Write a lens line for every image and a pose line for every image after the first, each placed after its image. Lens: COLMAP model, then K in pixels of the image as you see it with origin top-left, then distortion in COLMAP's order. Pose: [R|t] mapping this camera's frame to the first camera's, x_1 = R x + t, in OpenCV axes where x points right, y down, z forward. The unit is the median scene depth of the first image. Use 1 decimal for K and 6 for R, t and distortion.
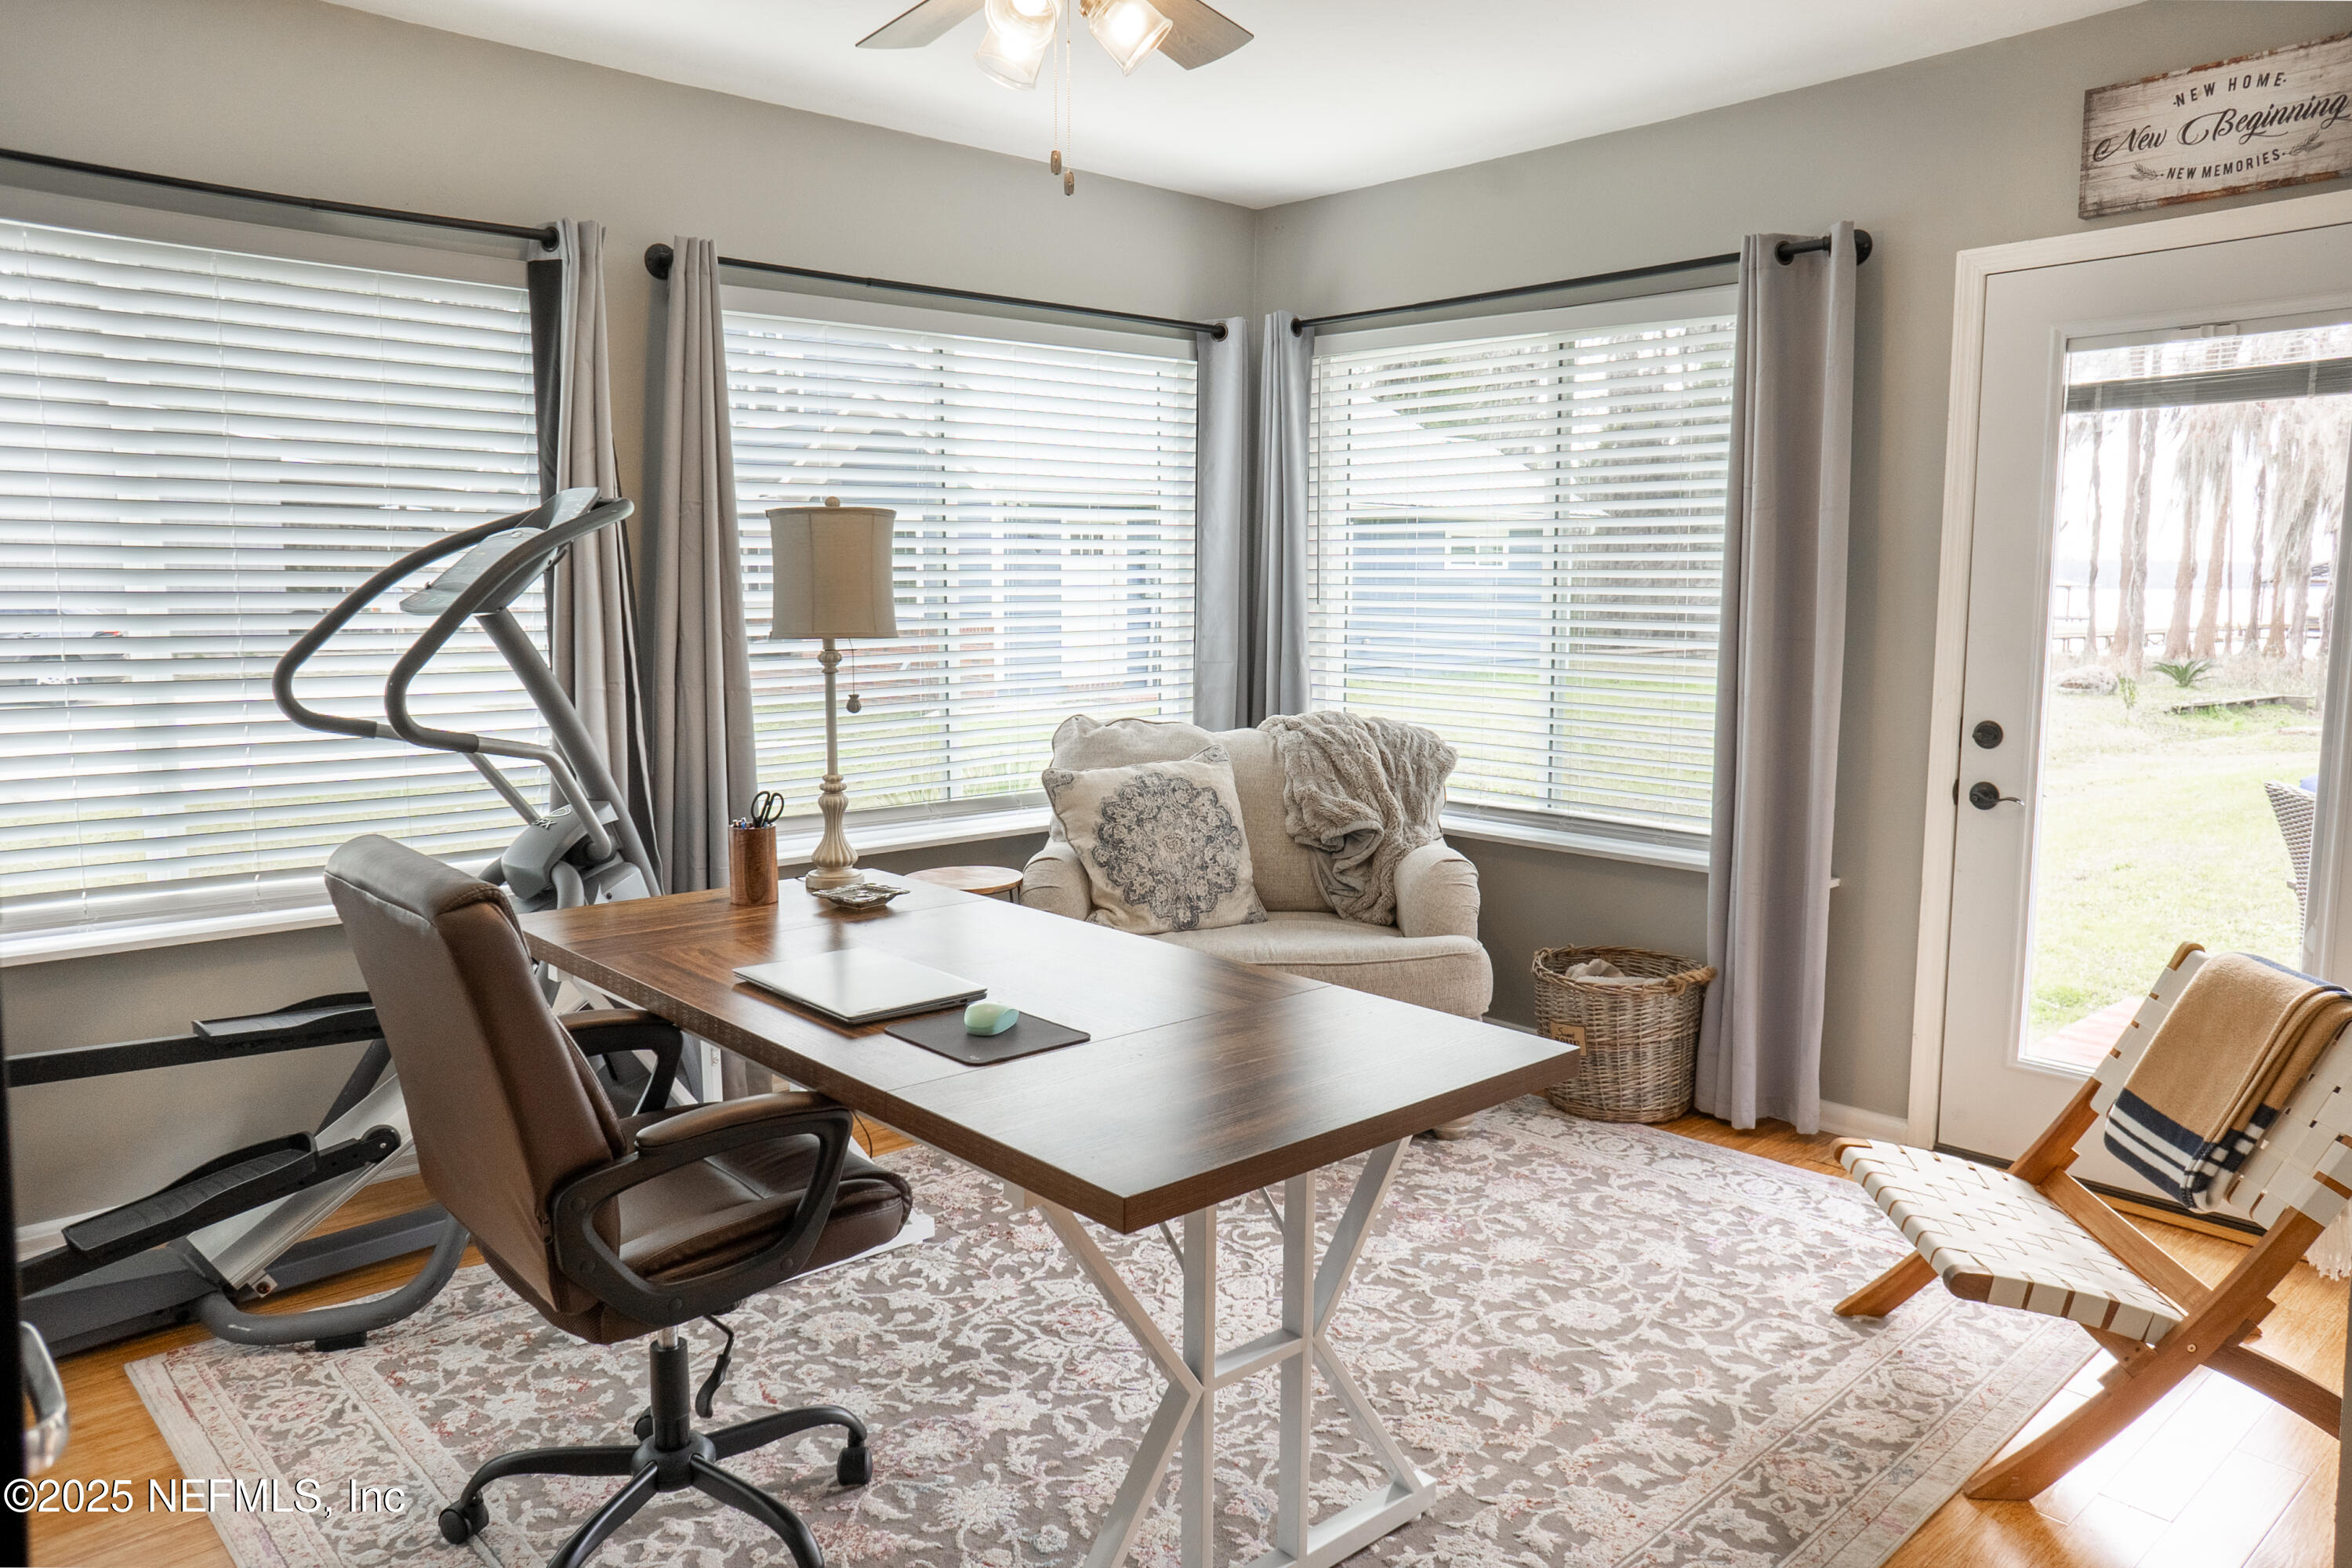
lens RADIAL K [[1625.1, 0, 1171.6], [0, 1625.1, 771.7], [0, 0, 1]] dist [-0.056270, 0.074952]
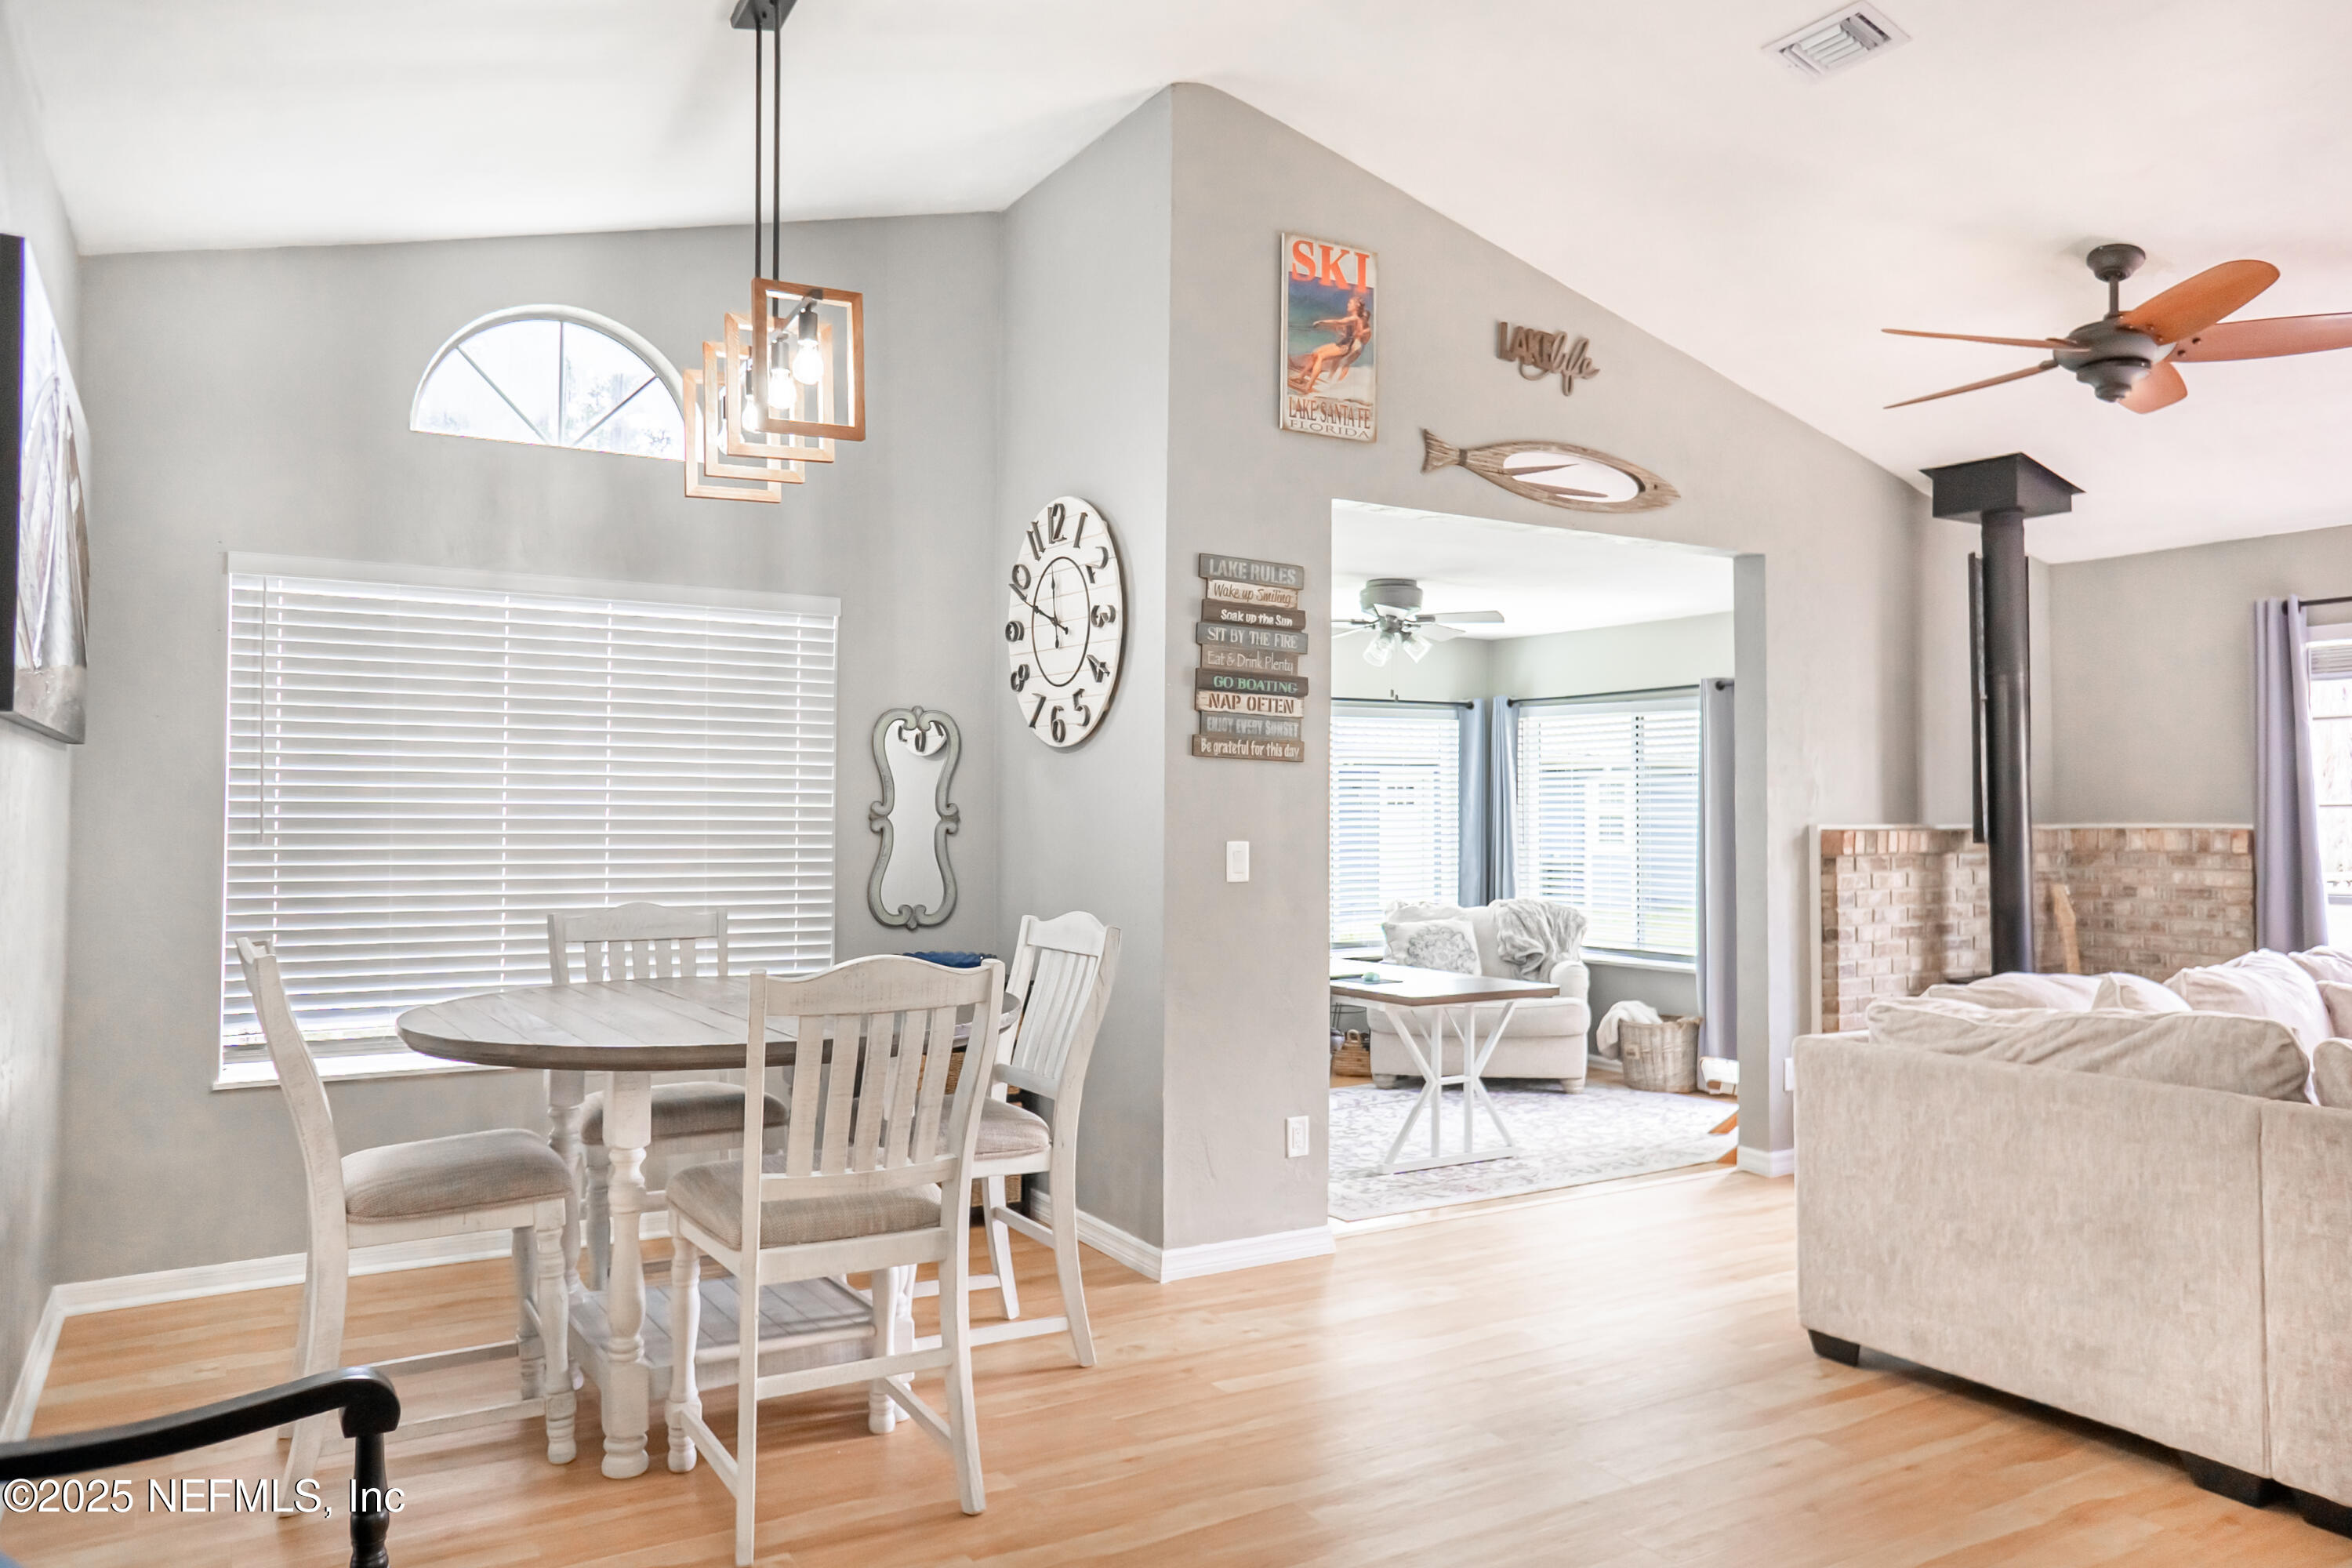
lens RADIAL K [[1625.1, 0, 1160.3], [0, 1625.1, 796.5], [0, 0, 1]] dist [-0.056270, 0.074952]
pose [[0.980543, -0.005579, -0.196226, 0.054258], [-0.017051, 0.993397, -0.113451, 0.079427], [0.195563, 0.114589, 0.973974, -1.145027]]
